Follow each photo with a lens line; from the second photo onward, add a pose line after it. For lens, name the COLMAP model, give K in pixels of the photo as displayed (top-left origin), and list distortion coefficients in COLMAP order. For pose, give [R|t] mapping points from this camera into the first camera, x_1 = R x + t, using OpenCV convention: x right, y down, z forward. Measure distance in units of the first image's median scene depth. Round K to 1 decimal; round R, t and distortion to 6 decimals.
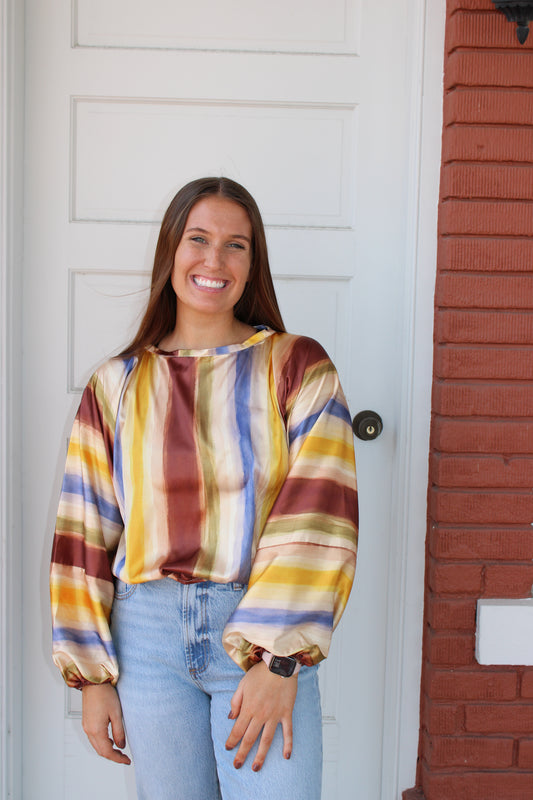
lens RADIAL K [[1432.7, 0, 266.5], [0, 1432.7, 400.0], [0, 0, 1]] dist [0.045155, 0.028304]
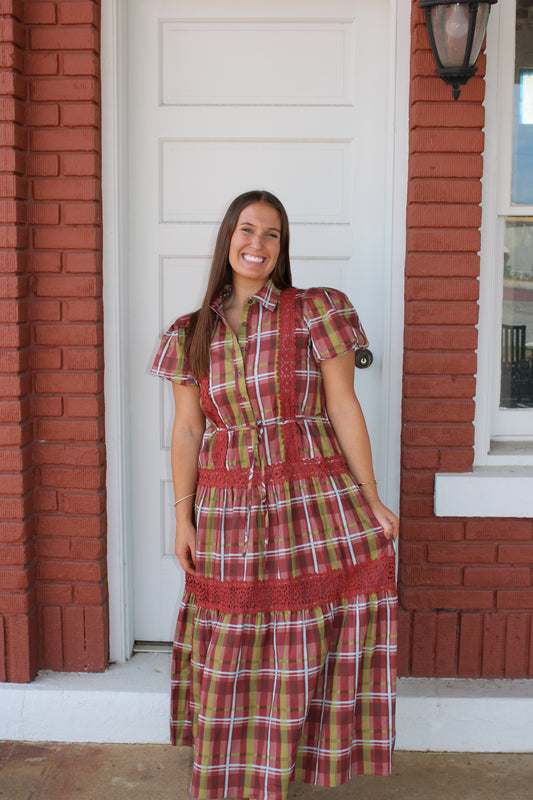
lens RADIAL K [[1432.7, 0, 266.5], [0, 1432.7, 400.0], [0, 0, 1]] dist [0.045155, 0.028304]
pose [[0.997903, -0.010711, -0.063841, 0.068271], [0.011514, 0.999859, 0.012232, 0.043055], [0.063701, -0.012941, 0.997885, -0.488546]]
